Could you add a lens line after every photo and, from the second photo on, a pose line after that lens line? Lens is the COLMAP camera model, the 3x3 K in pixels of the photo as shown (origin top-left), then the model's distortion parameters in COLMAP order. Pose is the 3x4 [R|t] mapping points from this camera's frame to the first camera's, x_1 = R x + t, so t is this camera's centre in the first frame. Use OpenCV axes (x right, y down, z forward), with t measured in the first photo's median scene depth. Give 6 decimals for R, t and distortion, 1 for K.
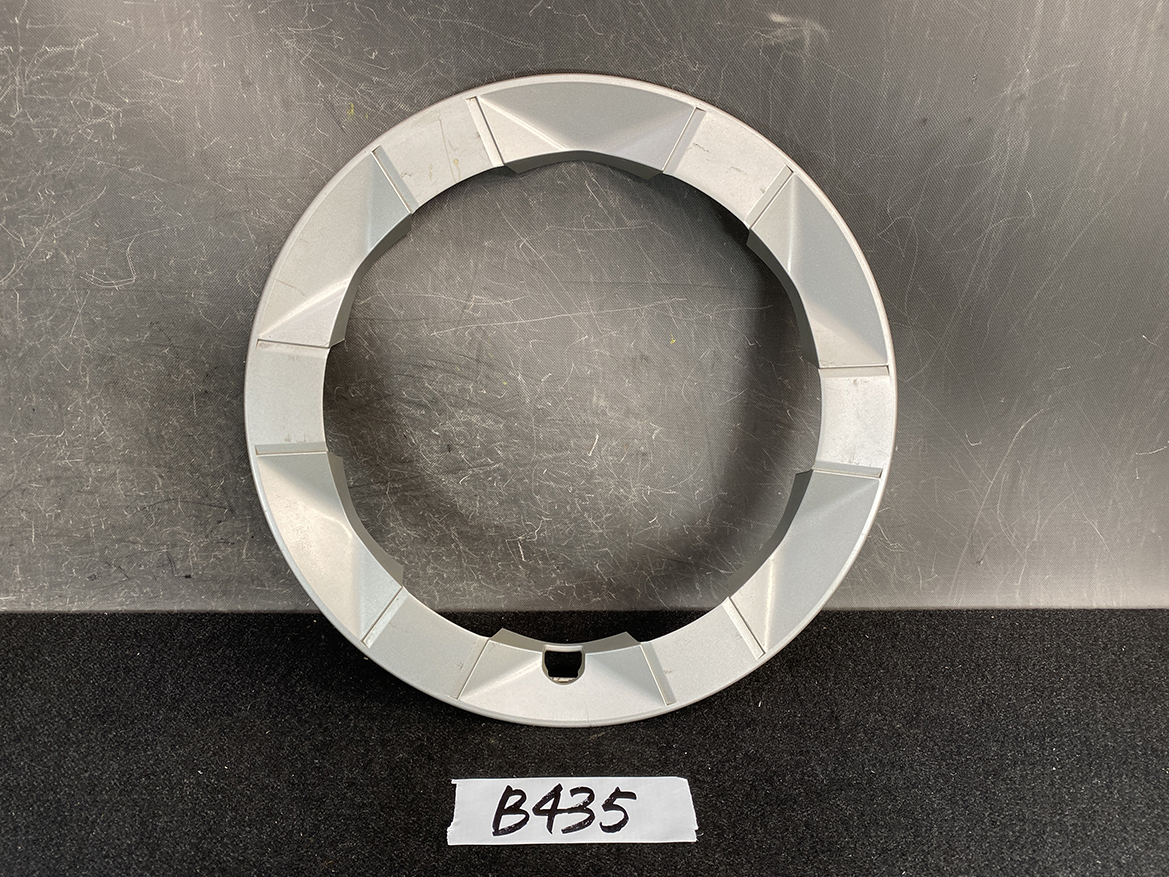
lens RADIAL K [[854.0, 0, 584.5], [0, 854.0, 438.5], [0, 0, 1]] dist [0.031163, -0.040217]
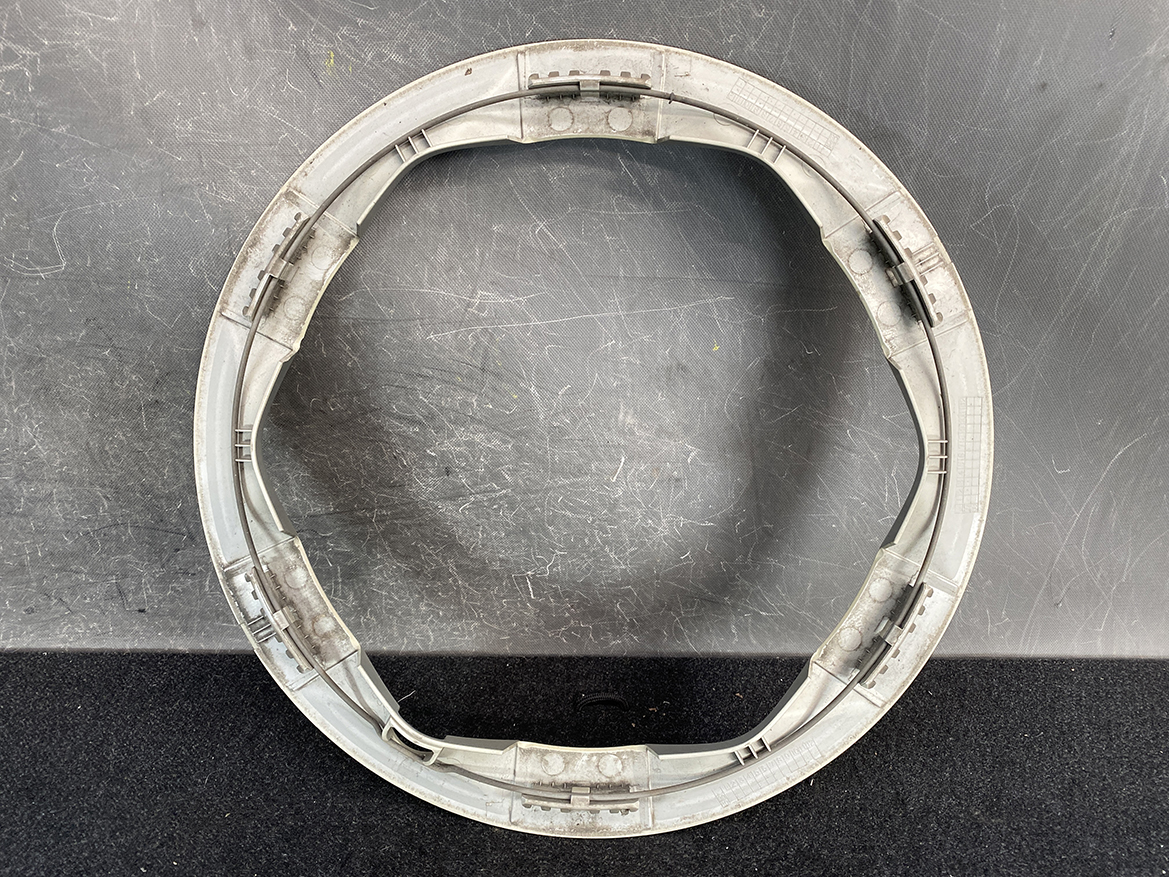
lens RADIAL K [[857.3, 0, 584.2], [0, 857.3, 440.2], [0, 0, 1]] dist [0.010374, -0.003214]
pose [[0.999861, 0.016135, 0.004144, -0.029418], [-0.016291, 0.999024, 0.041060, -0.059407], [-0.003478, -0.041122, 0.999148, 0.167408]]
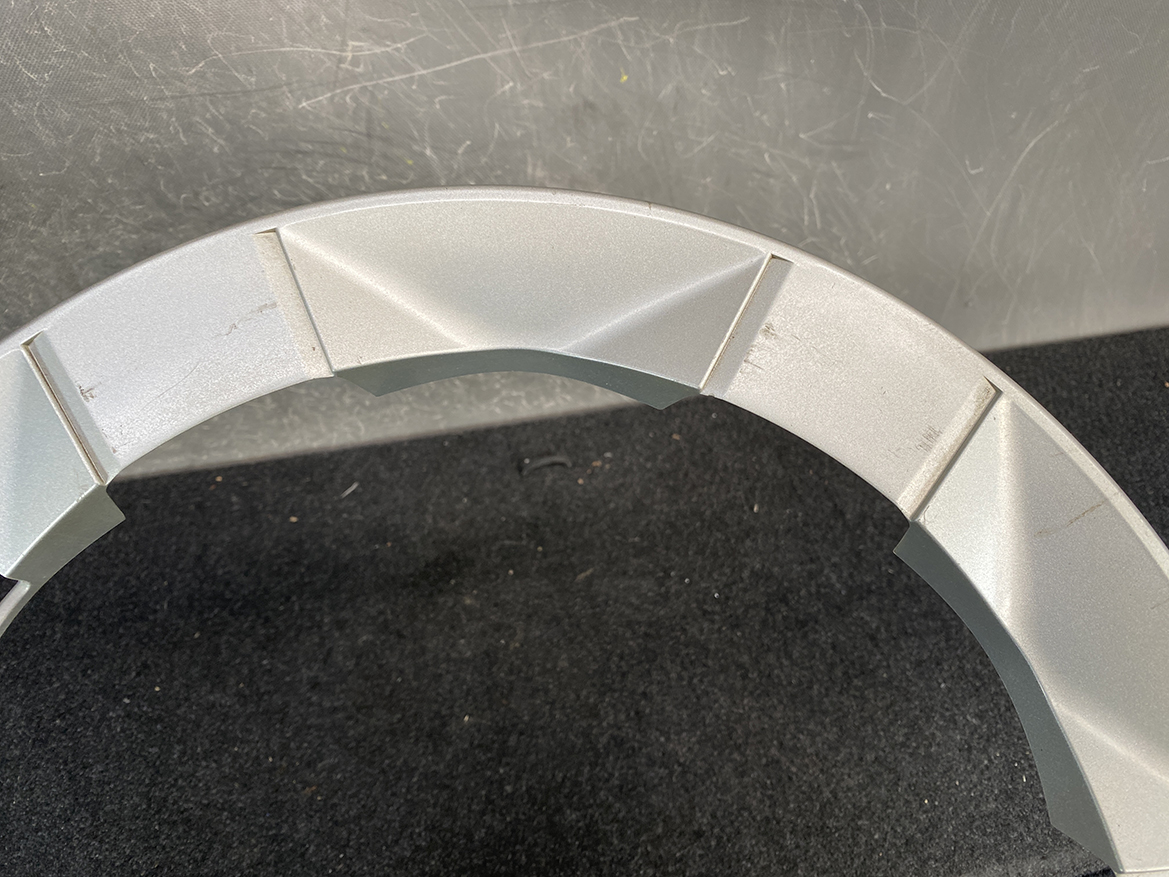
lens RADIAL K [[852.5, 0, 567.8], [0, 852.5, 412.3], [0, 0, 1]] dist [-0.005001, -0.001245]
pose [[0.985501, -0.136073, 0.101354, -0.065057], [0.097826, 0.943756, 0.315841, -0.083238], [-0.138631, -0.301346, 0.943383, 0.223641]]
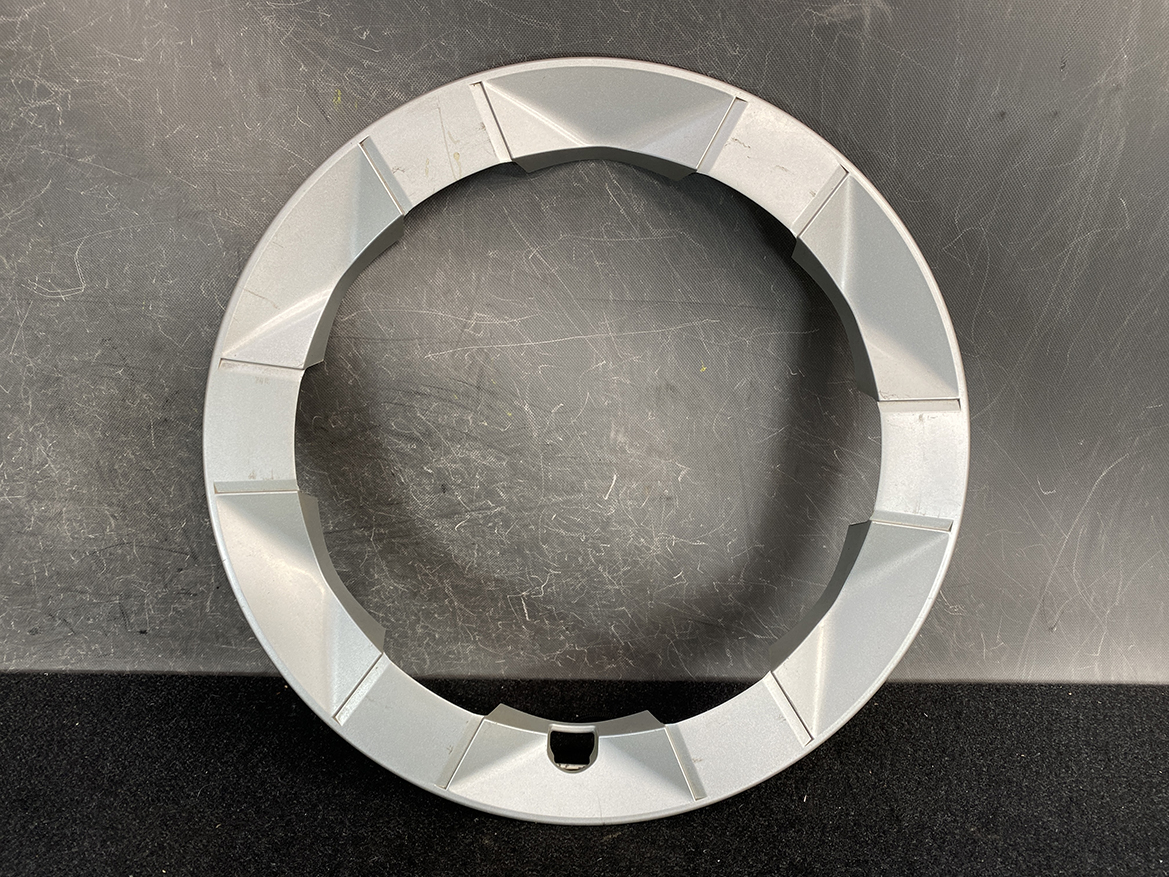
lens RADIAL K [[857.3, 0, 584.2], [0, 857.3, 440.2], [0, 0, 1]] dist [0.010374, -0.003214]
pose [[0.999858, 0.013311, -0.010328, -0.008243], [-0.013784, 0.998792, -0.047169, 0.001323], [0.009688, 0.047305, 0.998834, 0.139862]]
